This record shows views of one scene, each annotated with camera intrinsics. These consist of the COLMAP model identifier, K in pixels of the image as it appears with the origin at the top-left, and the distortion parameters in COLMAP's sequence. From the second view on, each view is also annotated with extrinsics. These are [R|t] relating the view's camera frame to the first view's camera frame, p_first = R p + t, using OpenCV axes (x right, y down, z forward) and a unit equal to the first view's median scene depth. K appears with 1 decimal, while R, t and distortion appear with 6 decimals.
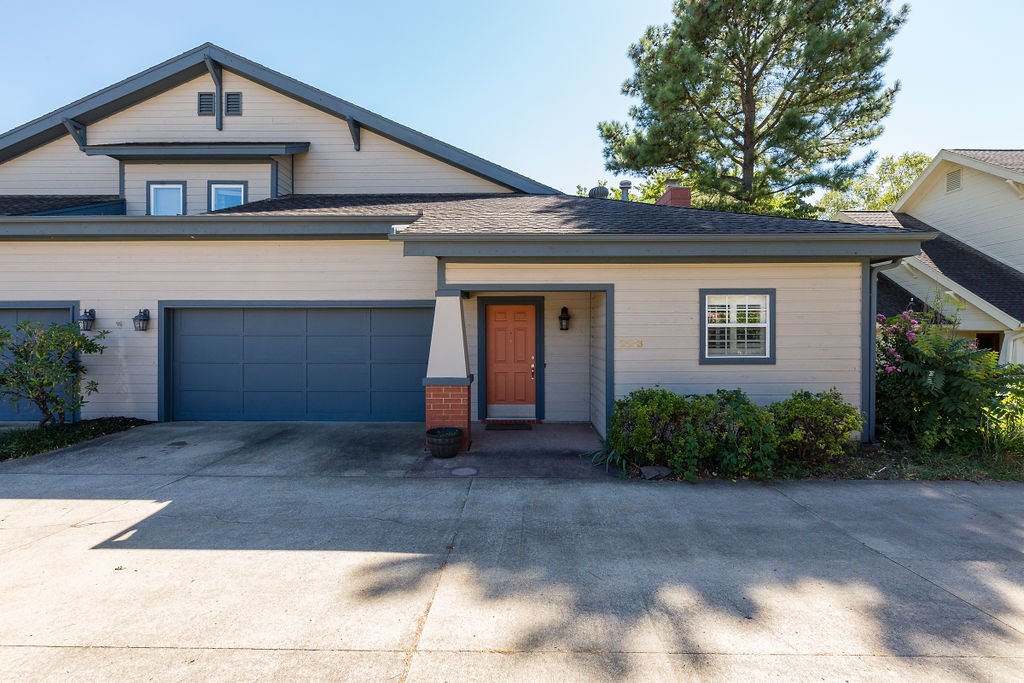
lens RADIAL K [[464.1, 0, 512.0], [0, 464.1, 341.5], [0, 0, 1]] dist [-0.001376, -0.000432]
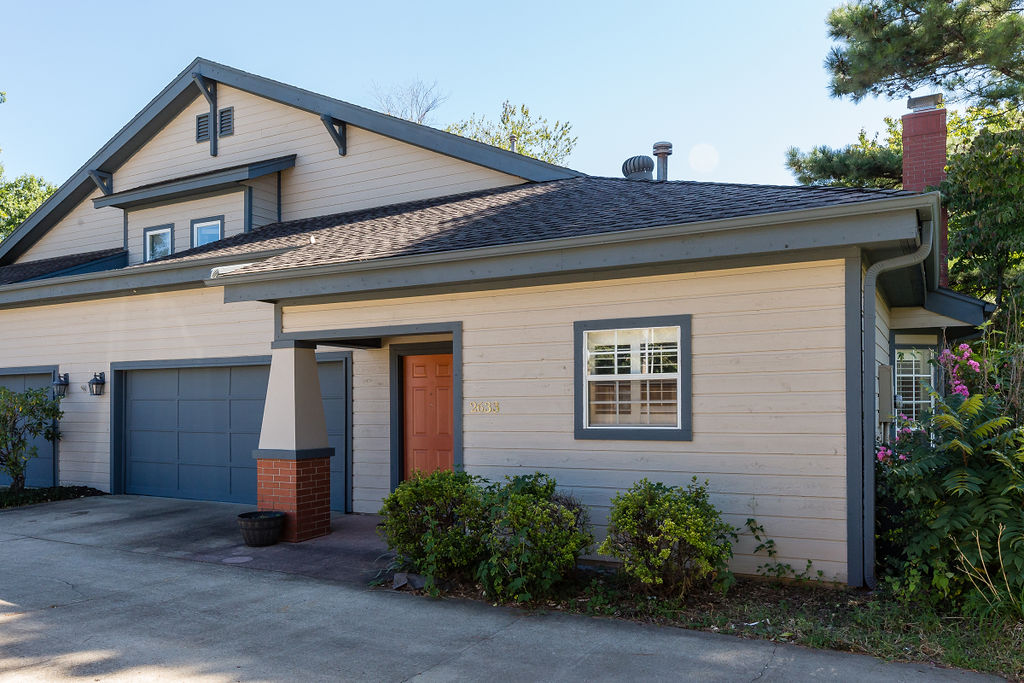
lens RADIAL K [[794.6, 0, 489.6], [0, 794.6, 404.4], [0, 0, 1]] dist [0.000845, -0.000579]
pose [[0.876012, -0.003731, -0.482276, 0.665545], [-0.001280, 0.999949, -0.010060, 0.010422], [0.482288, 0.009430, 0.875962, -0.023060]]
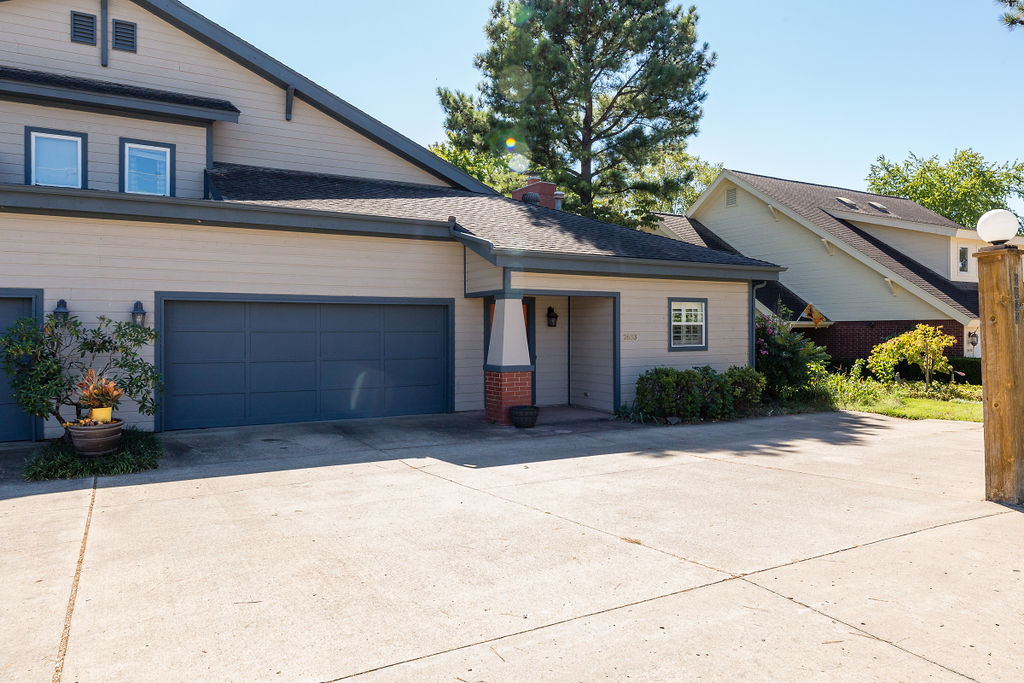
lens RADIAL K [[700.4, 0, 512.0], [0, 700.4, 341.5], [0, 0, 1]] dist [0.003000, 0.001175]
pose [[0.860977, -0.008959, 0.508566, -0.858590], [0.010393, 0.999946, 0.000022, 0.011577], [-0.508538, 0.005267, 0.861023, -0.462306]]
